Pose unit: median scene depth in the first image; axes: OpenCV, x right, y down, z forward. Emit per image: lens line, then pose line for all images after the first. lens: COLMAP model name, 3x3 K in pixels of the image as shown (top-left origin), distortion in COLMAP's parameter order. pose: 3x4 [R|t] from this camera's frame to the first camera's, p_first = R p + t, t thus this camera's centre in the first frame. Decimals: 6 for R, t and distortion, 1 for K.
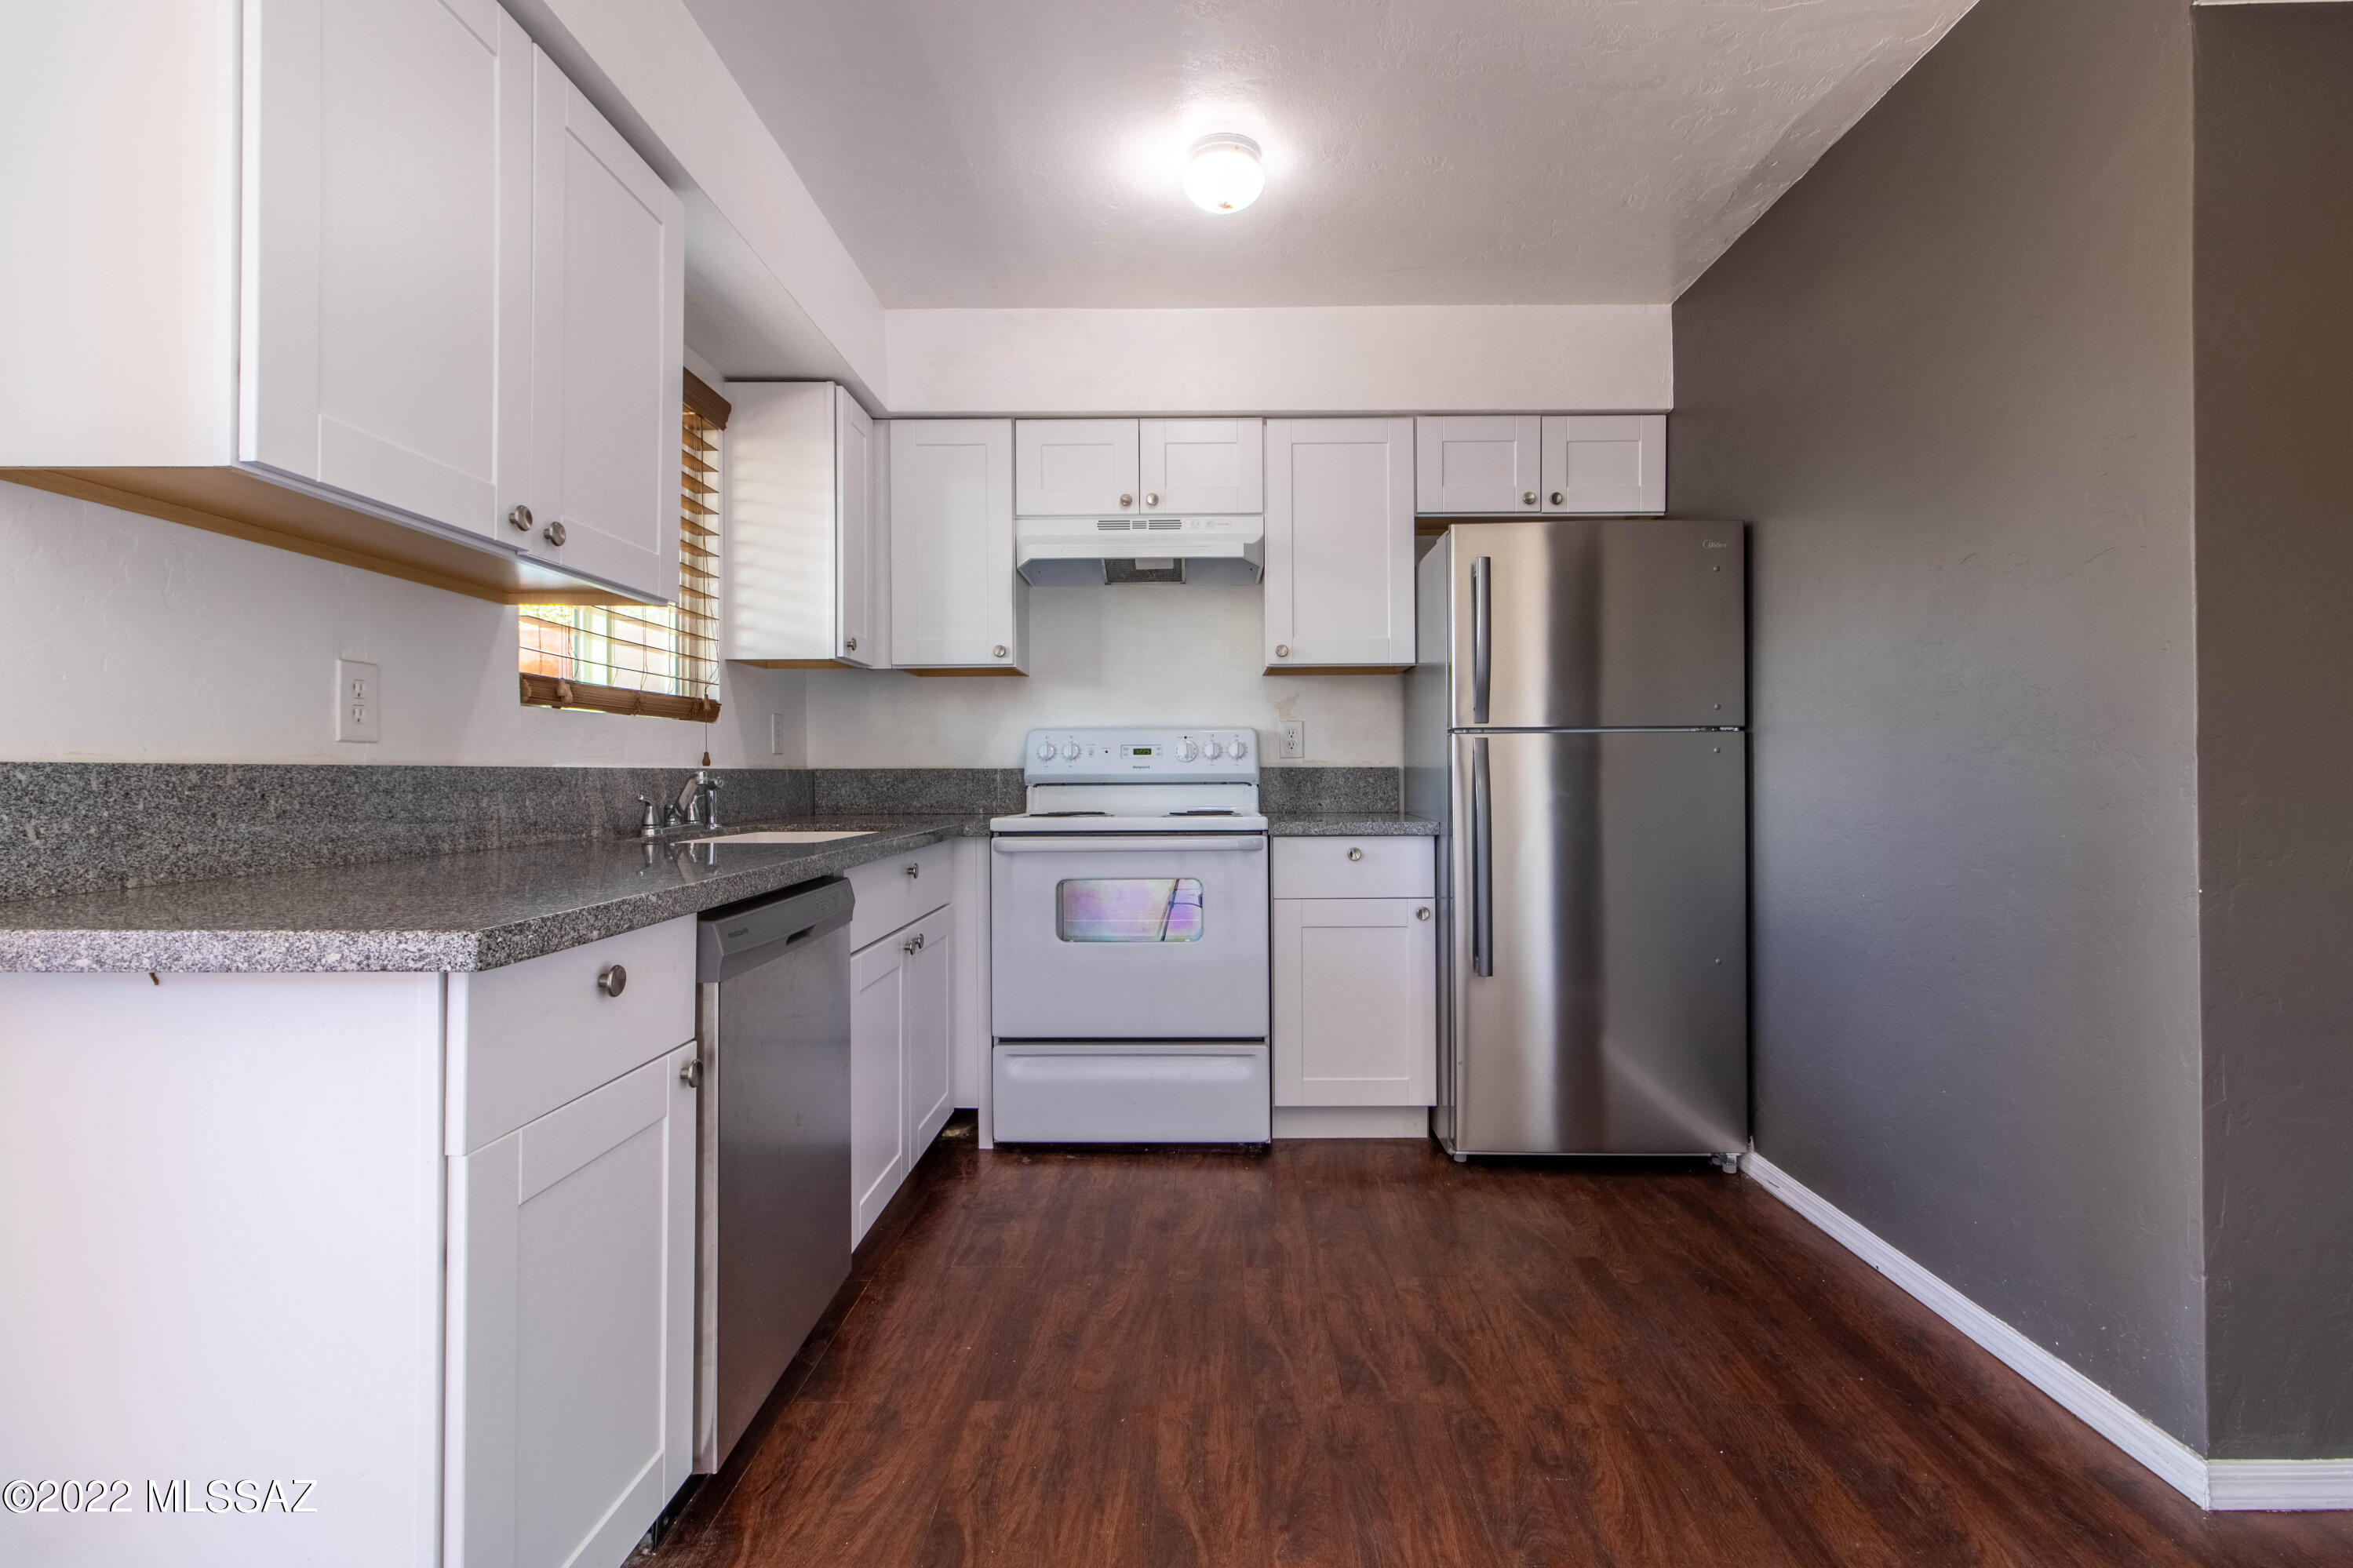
lens RADIAL K [[1088.8, 0, 1185.1], [0, 1088.8, 770.8], [0, 0, 1]] dist [0.004996, -0.001811]
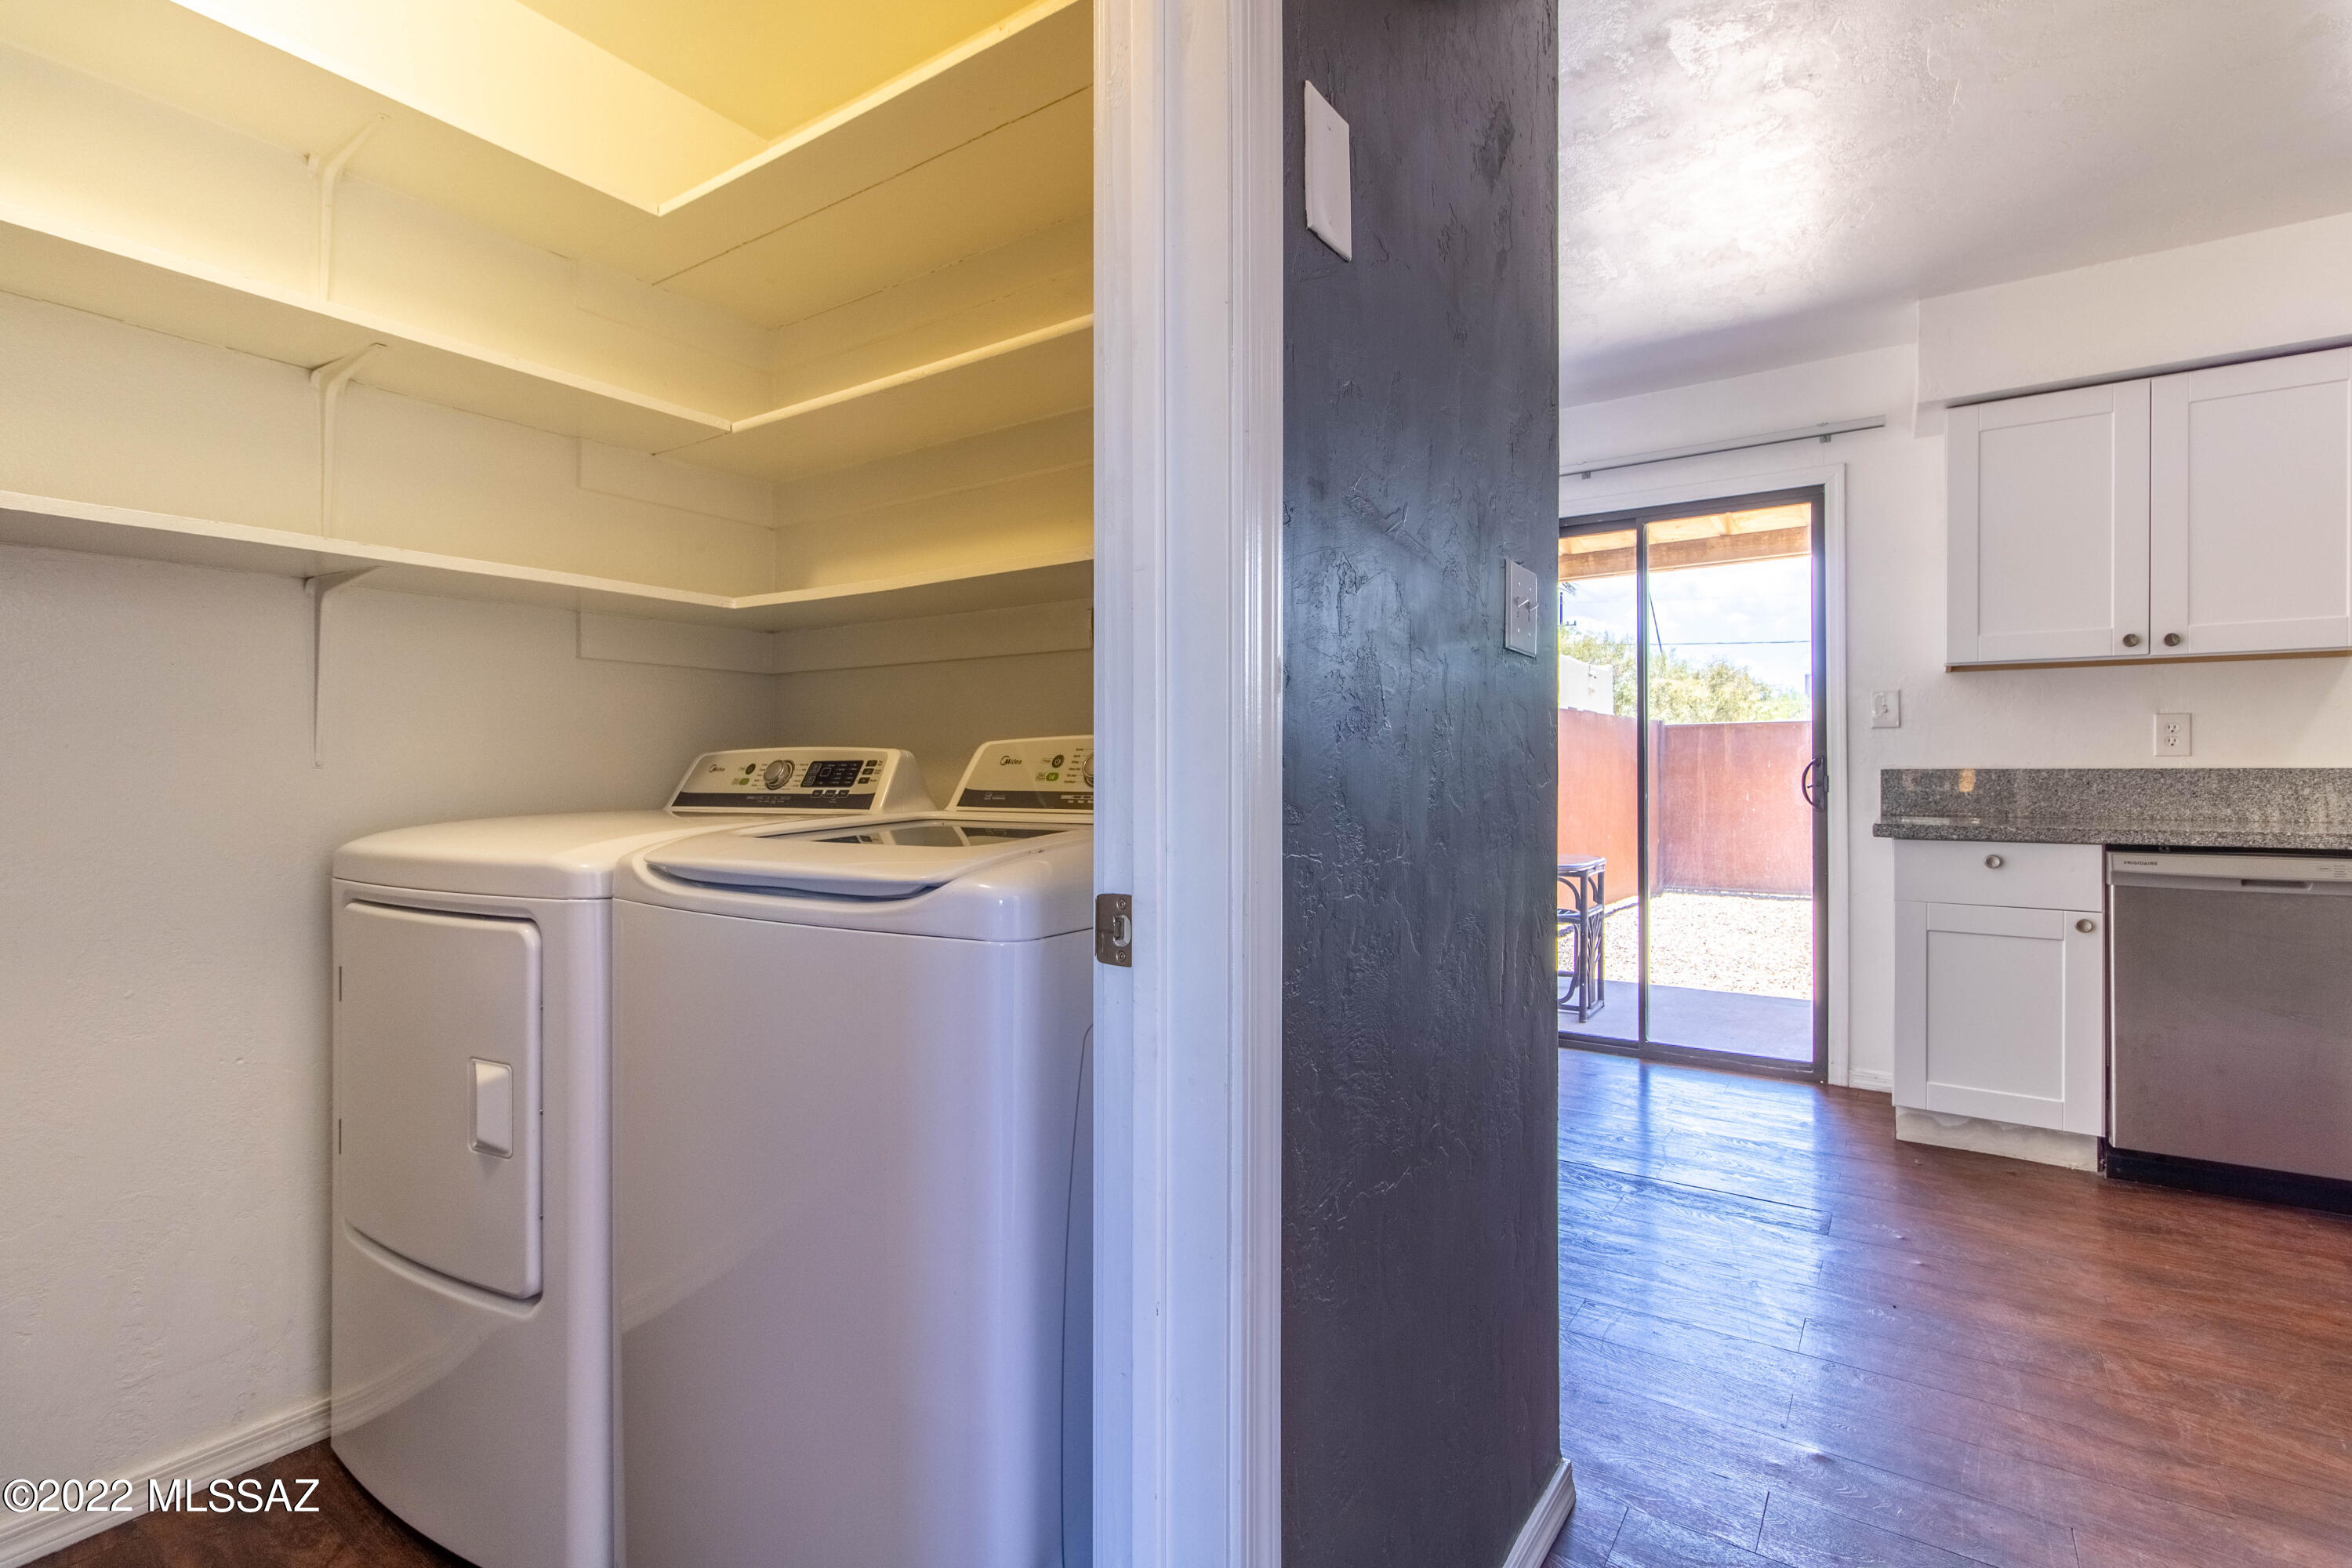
lens RADIAL K [[1088.5, 0, 1176.2], [0, 1088.5, 771.9], [0, 0, 1]] dist [0.004996, -0.001811]
pose [[-0.563636, 0.002098, -0.826021, 1.384037], [0.003735, 0.999993, -0.000009, -0.004375], [0.826015, -0.003091, -0.563640, 0.497691]]
